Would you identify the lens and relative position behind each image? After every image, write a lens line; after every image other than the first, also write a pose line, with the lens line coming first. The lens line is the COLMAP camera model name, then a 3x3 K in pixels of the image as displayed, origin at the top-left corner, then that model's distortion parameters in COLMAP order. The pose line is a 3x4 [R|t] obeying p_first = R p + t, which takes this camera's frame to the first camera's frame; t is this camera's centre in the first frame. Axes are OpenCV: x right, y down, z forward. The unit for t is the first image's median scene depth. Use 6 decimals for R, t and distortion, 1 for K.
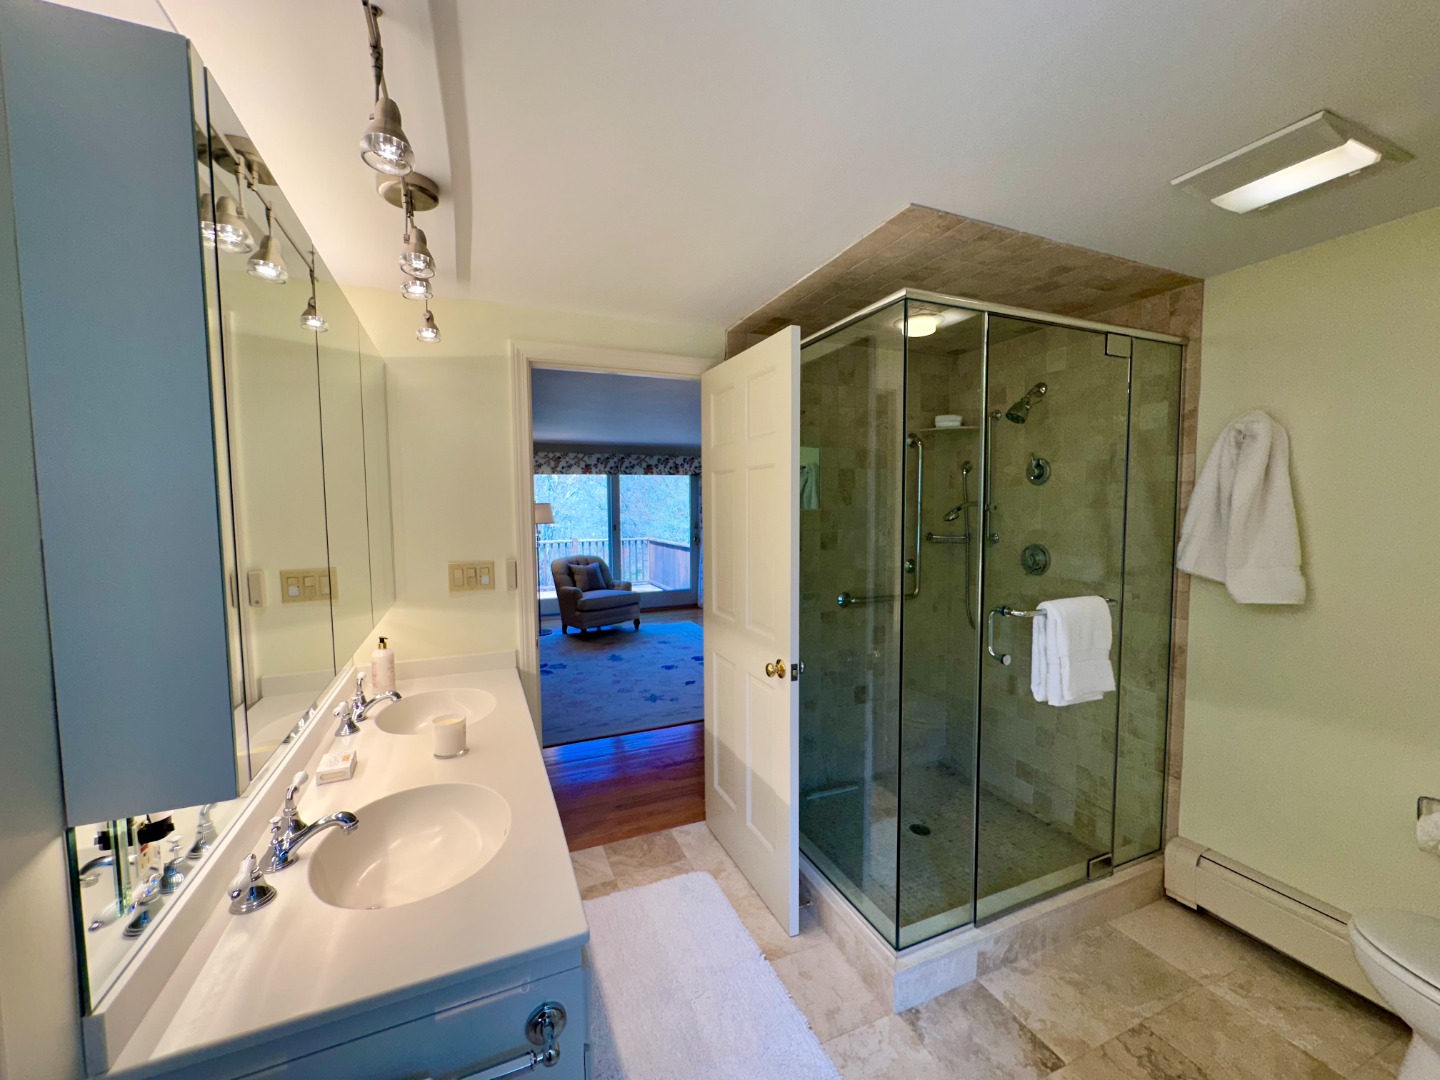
lens RADIAL K [[577.8, 0, 720.0], [0, 577.8, 540.0], [0, 0, 1]] dist [0.000924, 0.000935]
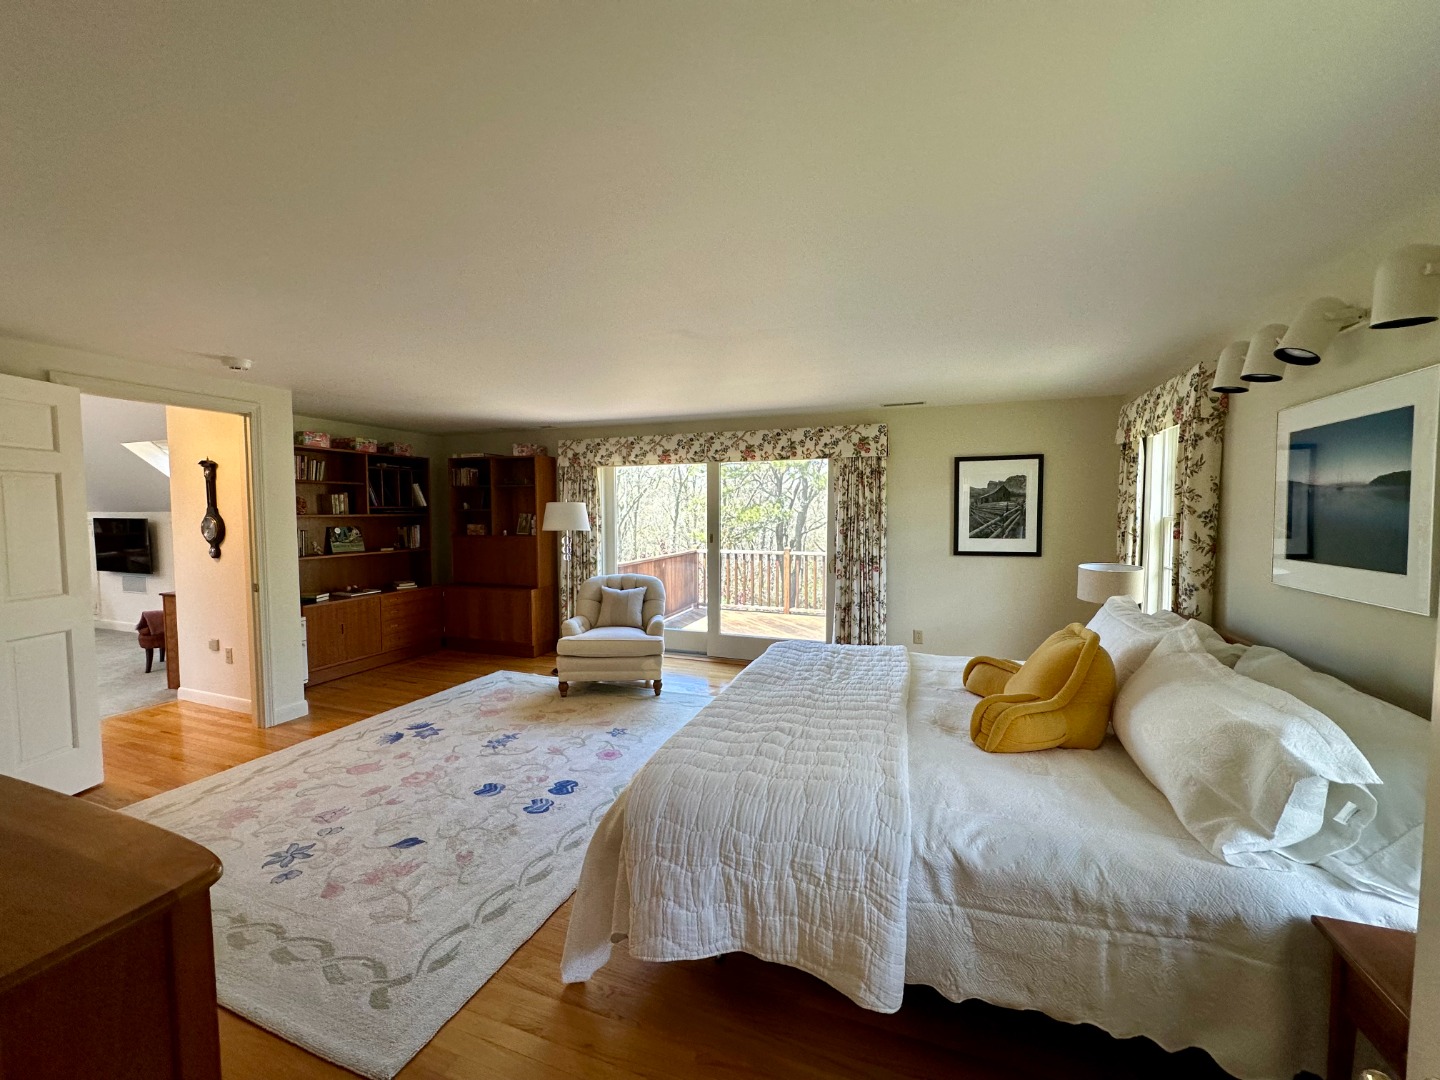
lens RADIAL K [[577.8, 0, 720.0], [0, 577.8, 540.0], [0, 0, 1]] dist [0.000924, 0.000935]
pose [[0.718812, 0.045687, -0.693702, 0.334123], [-0.049649, 0.998664, 0.014324, -0.032632], [0.693430, 0.024145, 0.720120, 0.538708]]
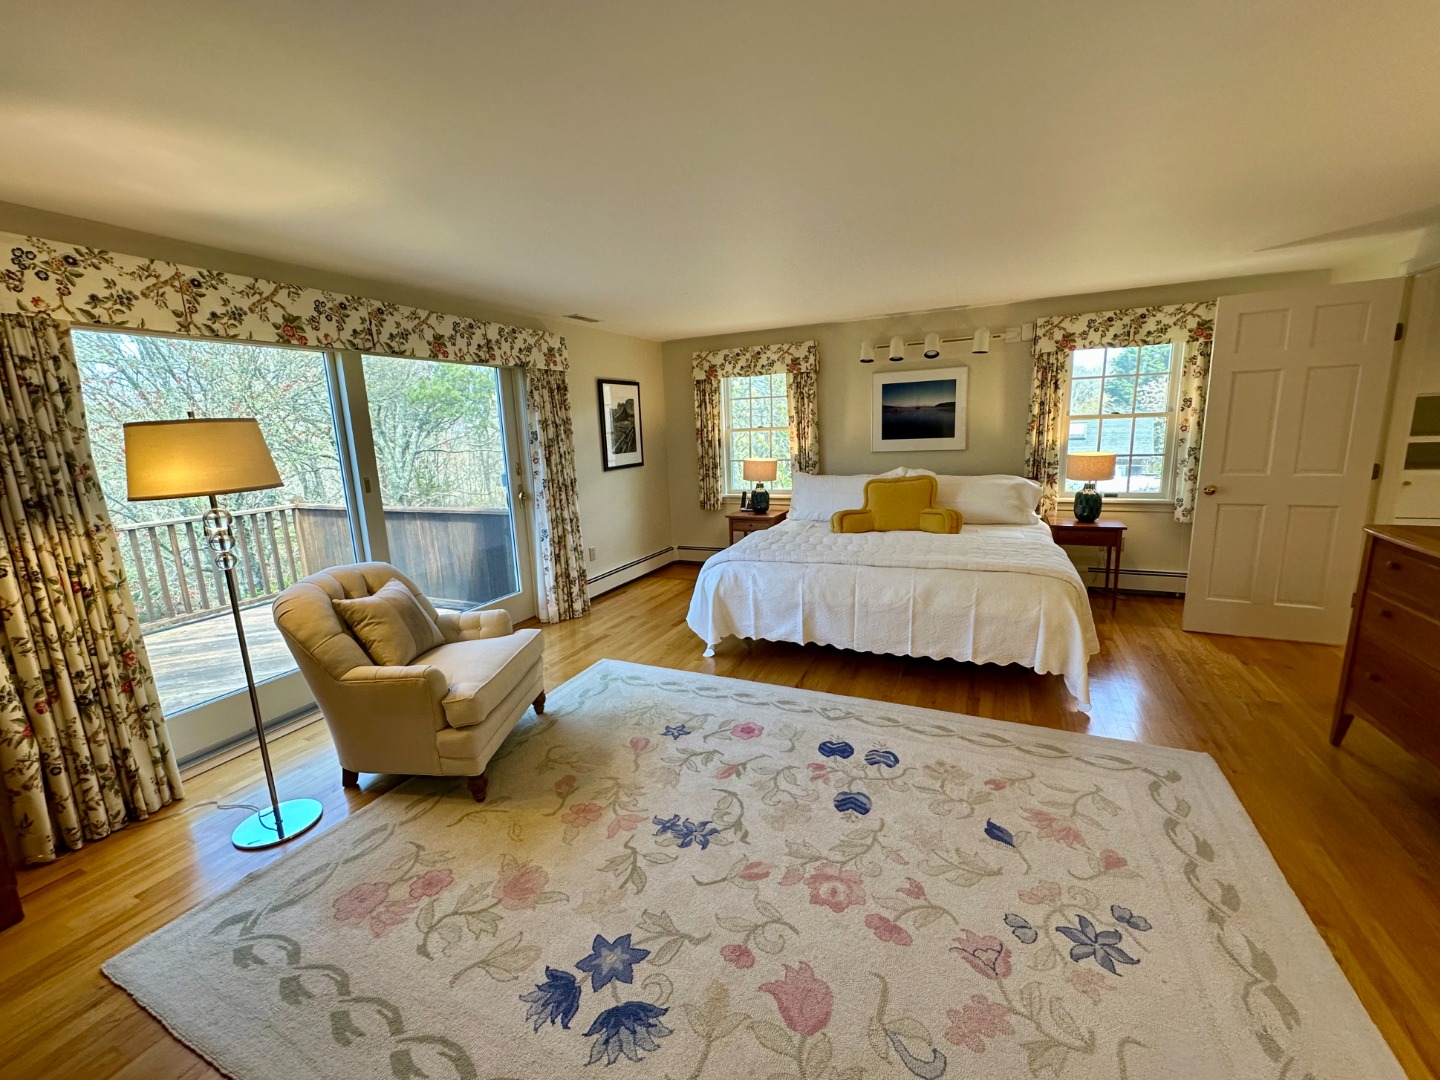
lens RADIAL K [[596.7, 0, 722.8], [0, 596.7, 541.0], [0, 0, 1]] dist [-0.000924, 0.000036]
pose [[0.739371, -0.144074, 0.657703, -0.300436], [0.072583, 0.988201, 0.134876, -0.023185], [-0.669375, -0.051985, 0.741104, 0.547449]]
